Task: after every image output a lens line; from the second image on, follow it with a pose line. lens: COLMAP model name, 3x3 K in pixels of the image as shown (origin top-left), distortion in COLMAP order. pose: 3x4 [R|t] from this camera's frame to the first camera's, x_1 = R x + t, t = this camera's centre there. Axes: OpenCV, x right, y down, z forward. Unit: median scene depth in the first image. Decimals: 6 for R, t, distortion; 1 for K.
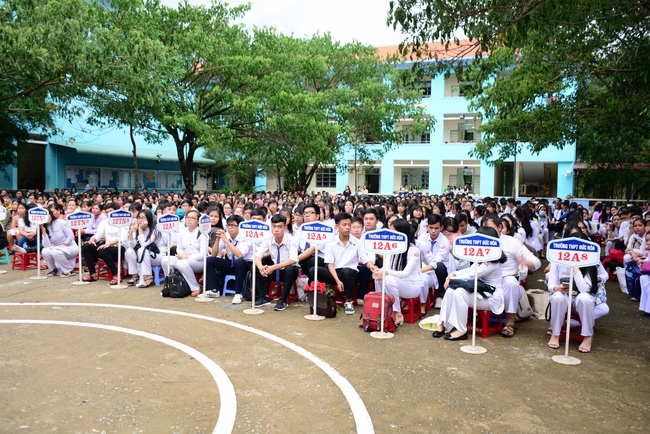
lens RADIAL K [[563.2, 0, 327.9], [0, 563.2, 216.2], [0, 0, 1]] dist [-0.021873, 0.009308]
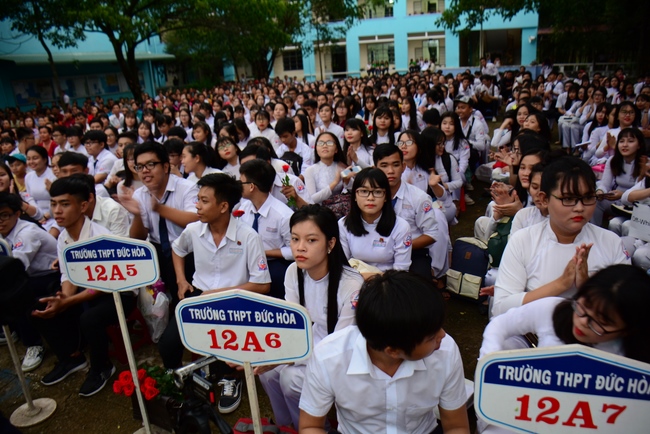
lens RADIAL K [[499.4, 0, 331.1], [0, 499.4, 231.2], [0, 0, 1]] dist [-0.143054, 0.074066]
pose [[0.994977, -0.097481, 0.022756, 0.023486], [0.087766, 0.958848, 0.270015, -0.011874], [-0.048141, -0.266661, 0.962587, 0.118934]]
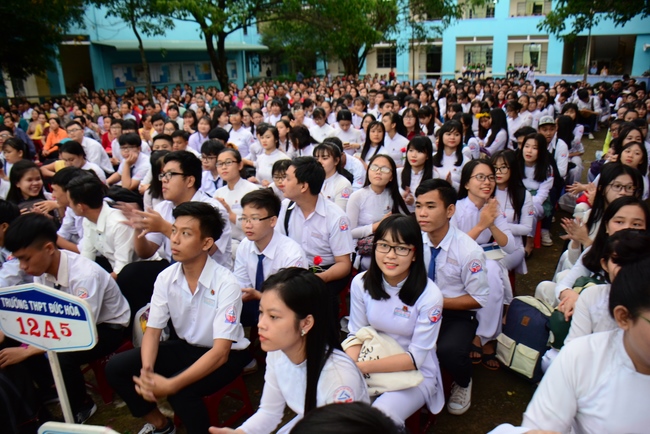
lens RADIAL K [[499.4, 0, 326.0], [0, 499.4, 233.0], [0, 0, 1]] dist [-0.143054, 0.074066]
pose [[0.988705, 0.000442, -0.149875, 0.032439], [0.040315, 0.962355, 0.268789, -0.014085], [0.144352, -0.271795, 0.951467, 0.136369]]
